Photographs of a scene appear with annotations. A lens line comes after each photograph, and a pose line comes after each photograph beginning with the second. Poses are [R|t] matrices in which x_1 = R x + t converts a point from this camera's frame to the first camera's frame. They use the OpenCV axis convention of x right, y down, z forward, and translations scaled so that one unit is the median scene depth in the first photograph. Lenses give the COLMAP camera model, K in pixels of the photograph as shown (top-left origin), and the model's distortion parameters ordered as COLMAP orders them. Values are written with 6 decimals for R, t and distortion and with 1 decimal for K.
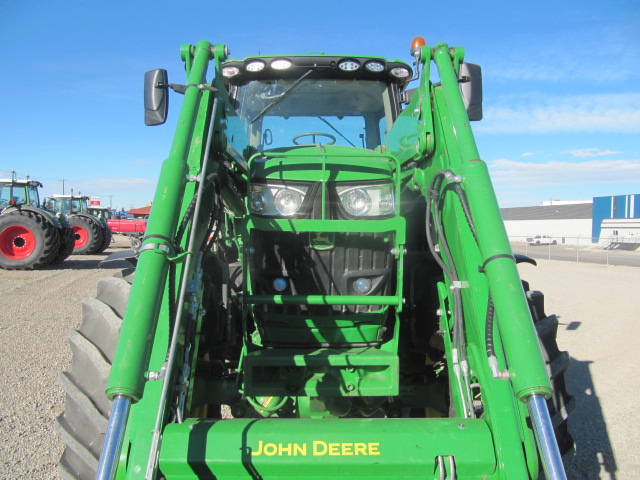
lens RADIAL K [[521.7, 0, 320.0], [0, 521.7, 240.0], [0, 0, 1]] dist [-0.050038, 0.005004]
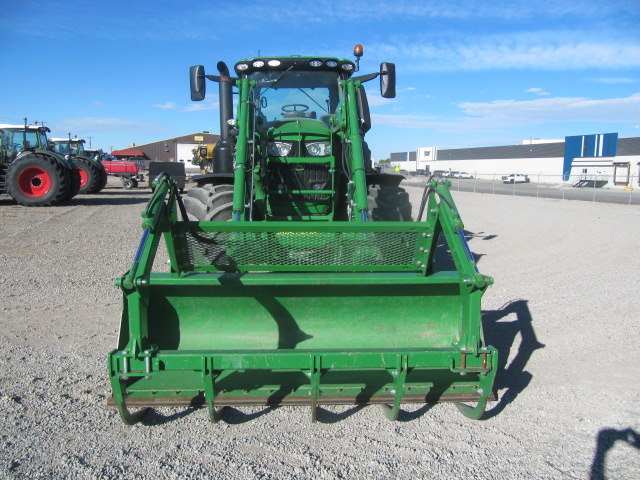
lens RADIAL K [[521.7, 0, 320.0], [0, 521.7, 240.0], [0, 0, 1]] dist [-0.050038, 0.005004]
pose [[0.999420, -0.012087, 0.031852, 0.005413], [0.008382, 0.993447, 0.113984, 0.016825], [-0.033021, -0.113651, 0.992972, -0.363056]]
